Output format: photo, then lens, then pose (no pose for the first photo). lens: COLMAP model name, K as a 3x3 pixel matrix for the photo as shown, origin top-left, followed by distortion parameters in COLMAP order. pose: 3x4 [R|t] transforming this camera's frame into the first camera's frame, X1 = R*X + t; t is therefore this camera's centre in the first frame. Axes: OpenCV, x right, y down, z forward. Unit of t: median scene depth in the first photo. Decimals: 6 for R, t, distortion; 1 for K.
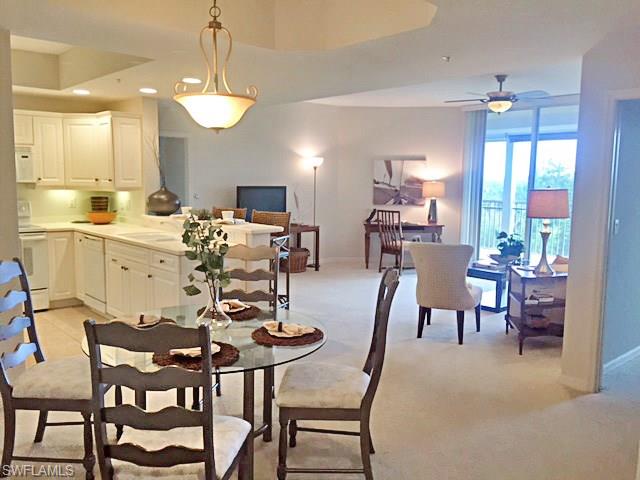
lens RADIAL K [[554.0, 0, 320.0], [0, 554.0, 240.0], [0, 0, 1]] dist [0.073904, -0.072114]
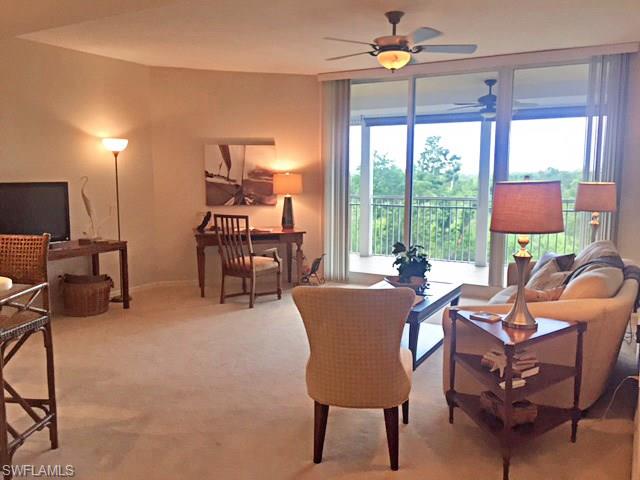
lens RADIAL K [[554.0, 0, 320.0], [0, 554.0, 240.0], [0, 0, 1]] dist [0.073904, -0.072114]
pose [[0.951677, -0.047516, 0.303403, 0.015825], [0.044407, 0.998866, 0.017143, -0.027128], [-0.303874, -0.002842, 0.952708, 0.282573]]
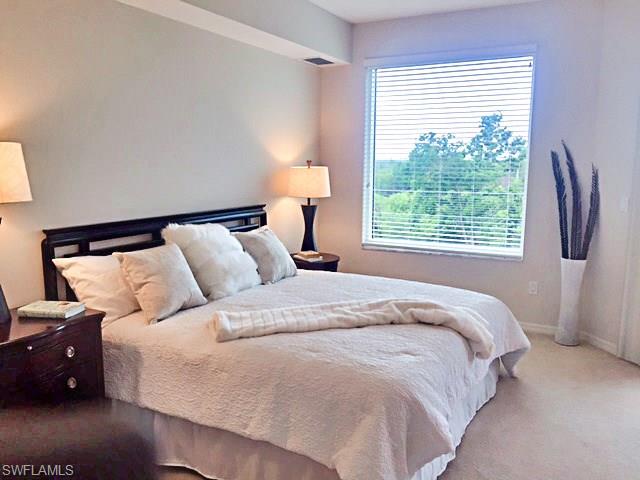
lens RADIAL K [[554.0, 0, 320.0], [0, 554.0, 240.0], [0, 0, 1]] dist [0.073904, -0.072114]
pose [[0.939468, -0.055453, 0.338120, 0.004741], [0.043995, 0.998171, 0.041463, -0.073691], [-0.339801, -0.024077, 0.940189, 0.690632]]
